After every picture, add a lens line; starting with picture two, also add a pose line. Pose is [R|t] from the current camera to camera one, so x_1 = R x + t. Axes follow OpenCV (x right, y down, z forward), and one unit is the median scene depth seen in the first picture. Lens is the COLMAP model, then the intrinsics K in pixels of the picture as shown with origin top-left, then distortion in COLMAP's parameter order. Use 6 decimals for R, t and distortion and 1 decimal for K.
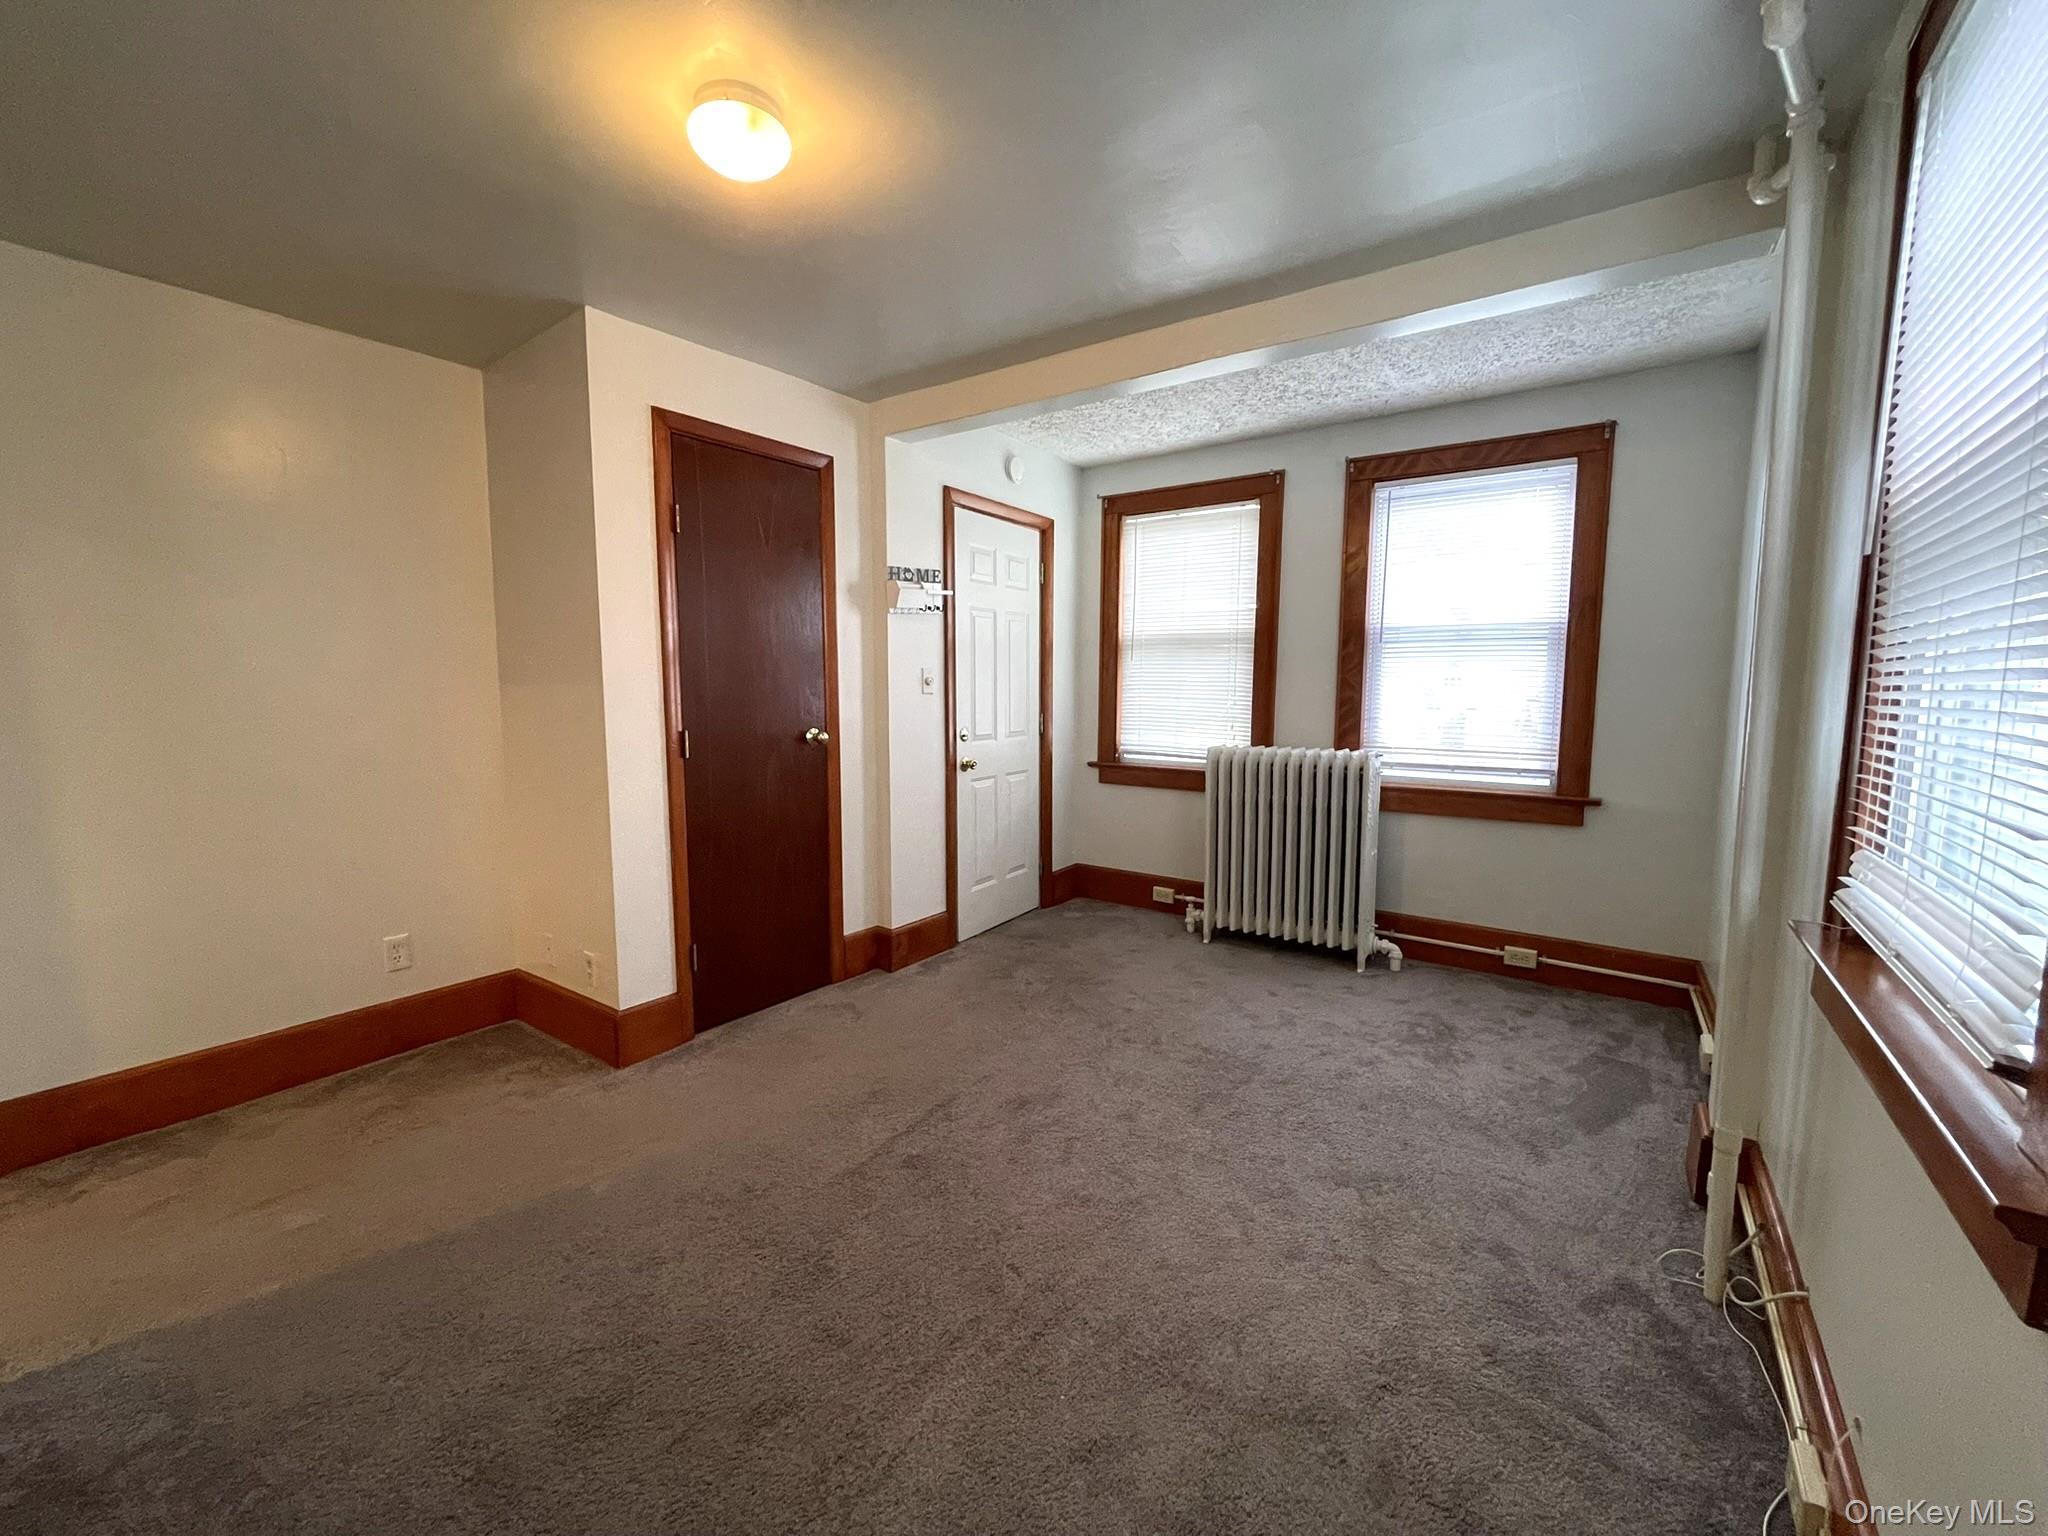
lens RADIAL K [[824.3, 0, 1013.2], [0, 824.3, 772.1], [0, 0, 1]] dist [-0.001266, 0.000330]
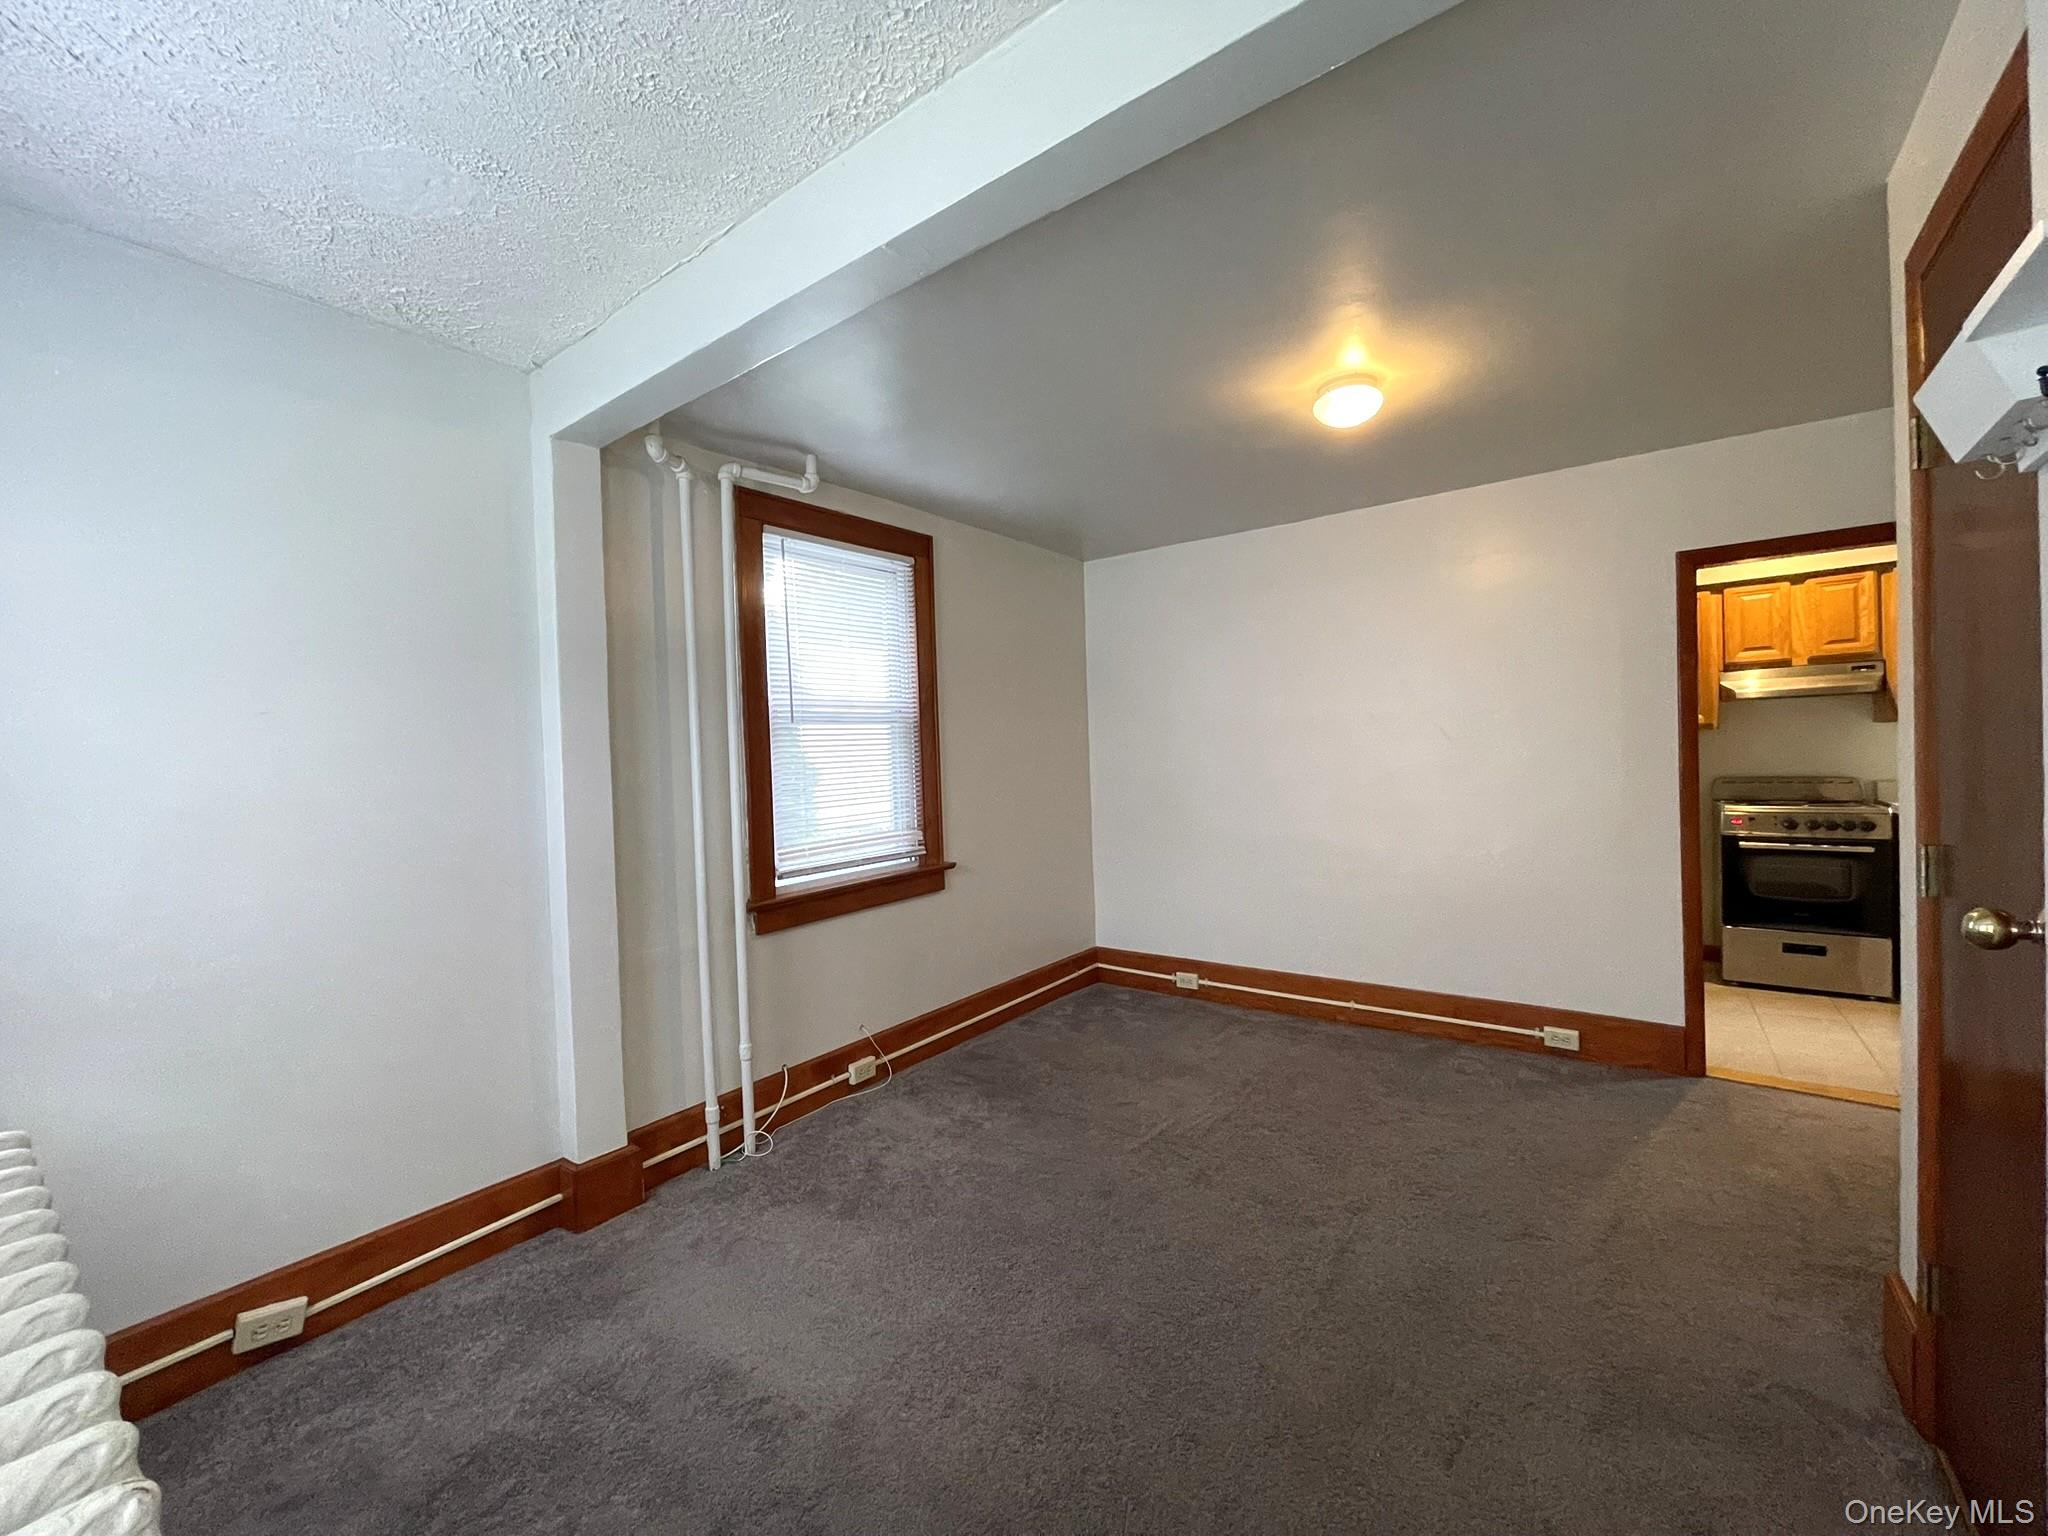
lens RADIAL K [[824.3, 0, 1012.4], [0, 824.3, 777.3], [0, 0, 1]] dist [-0.001266, 0.000330]
pose [[-0.999441, 0.030766, 0.013085, 0.135314], [0.032203, 0.991068, 0.129414, -0.135349], [-0.008987, 0.129763, -0.991504, 1.181609]]
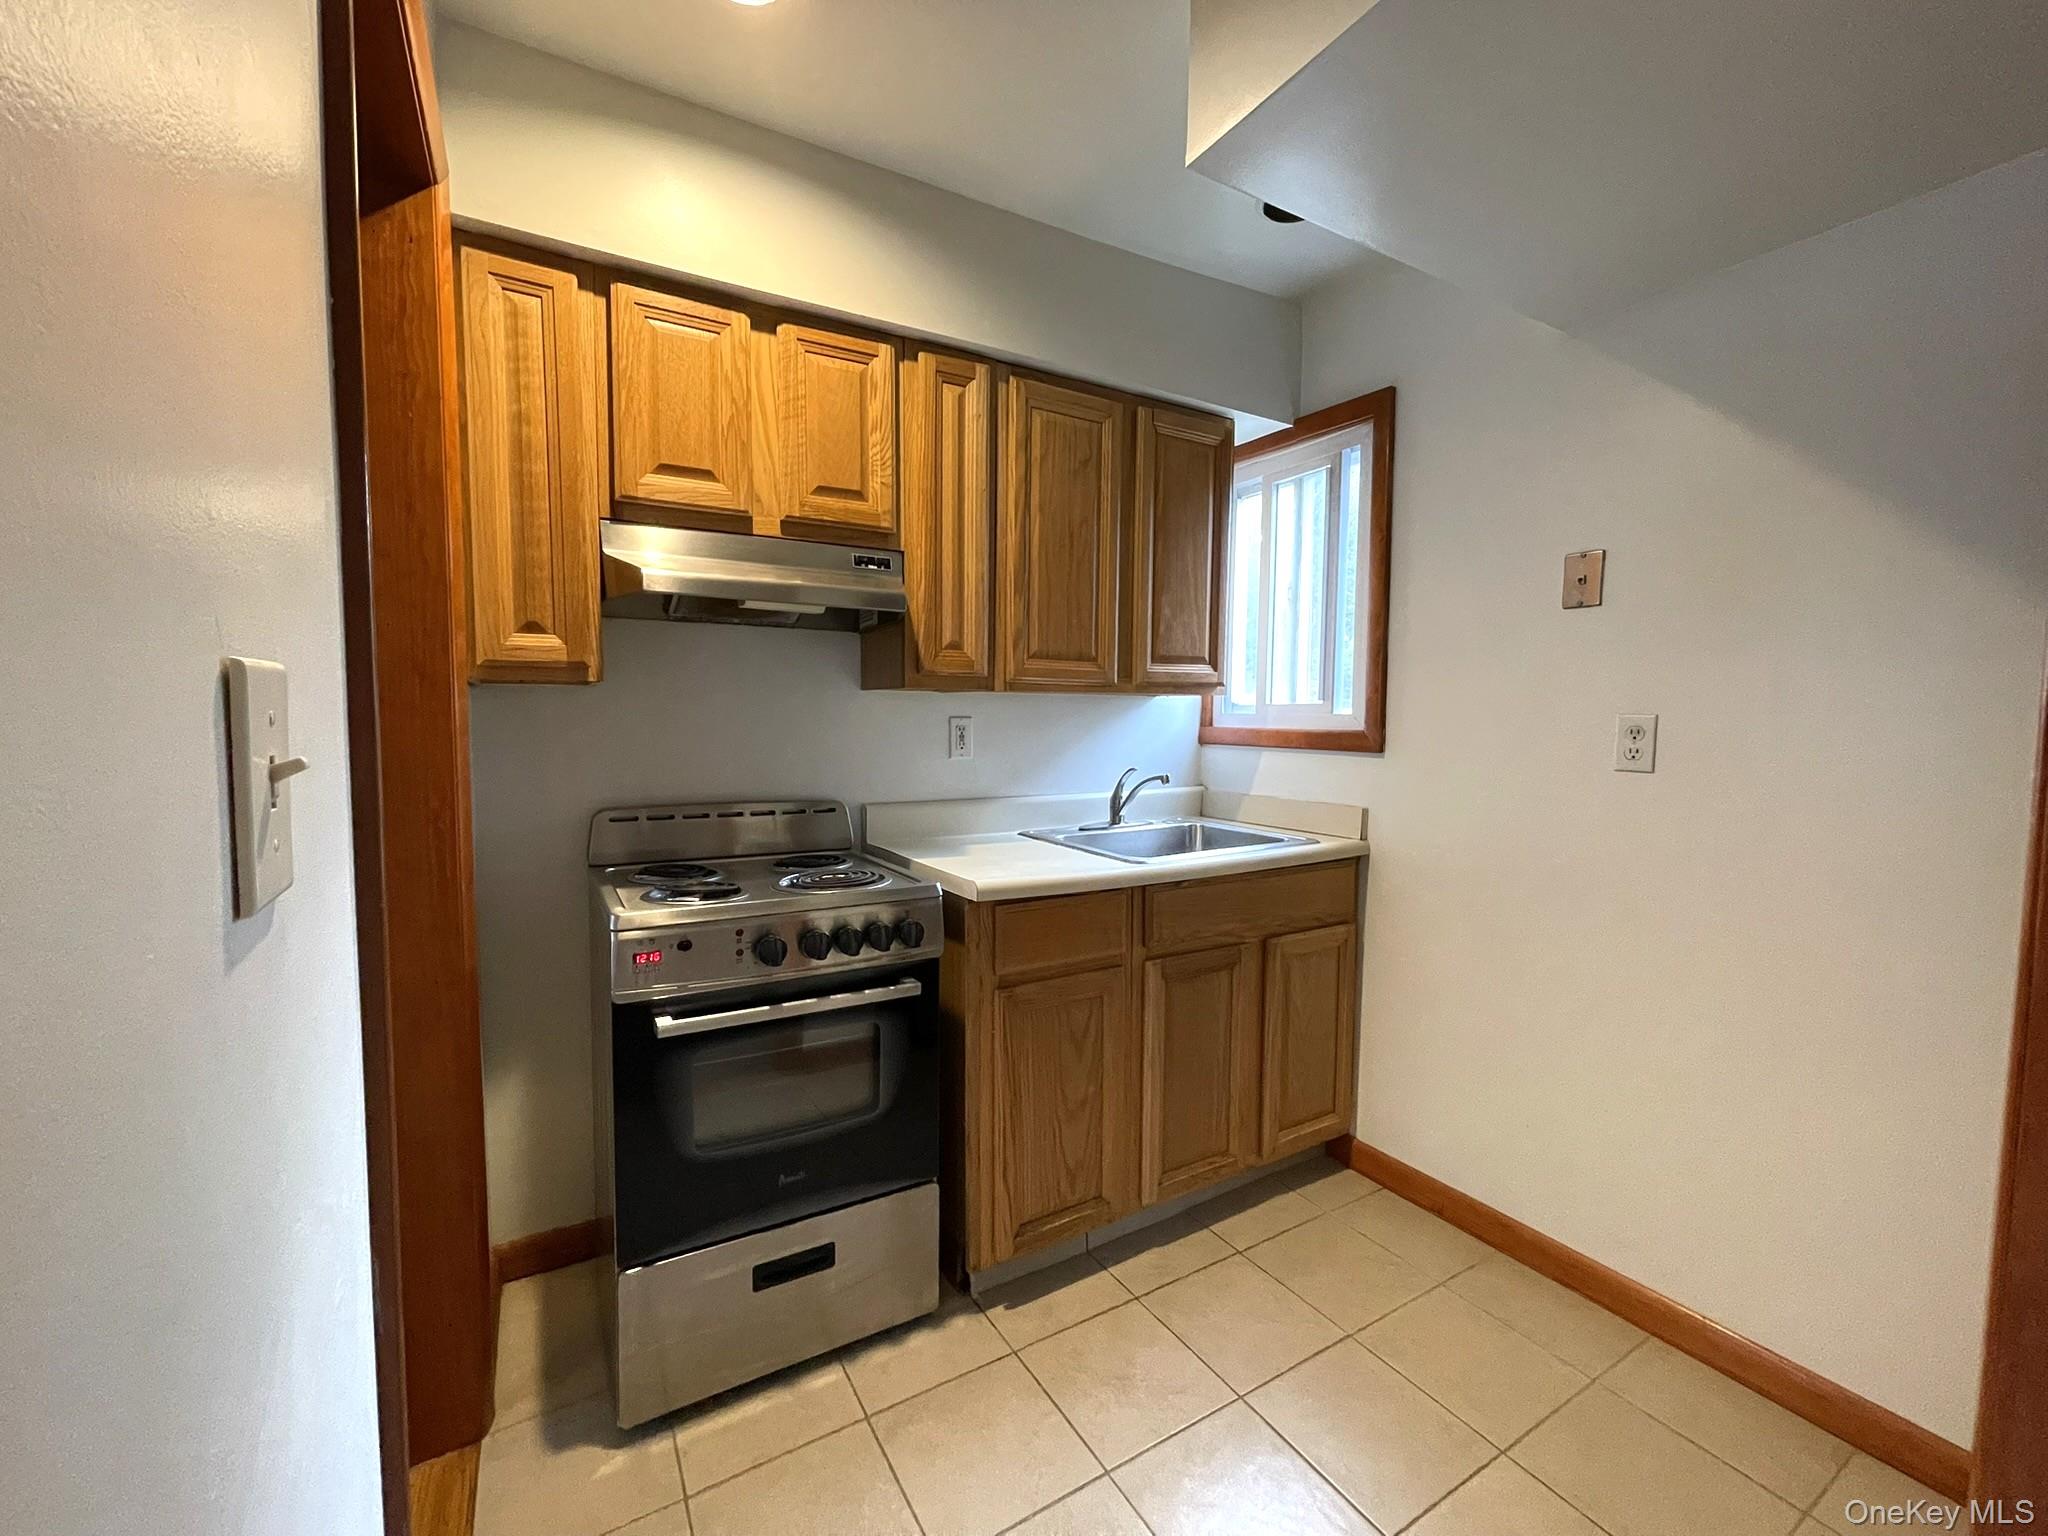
lens RADIAL K [[824.3, 0, 1007.4], [0, 824.3, 768.9], [0, 0, 1]] dist [-0.001266, 0.000330]
pose [[-0.403324, 0.045789, -0.913911, -0.577589], [-0.110702, 0.988970, 0.098404, -0.034772], [0.908337, 0.140860, -0.393806, 0.333618]]
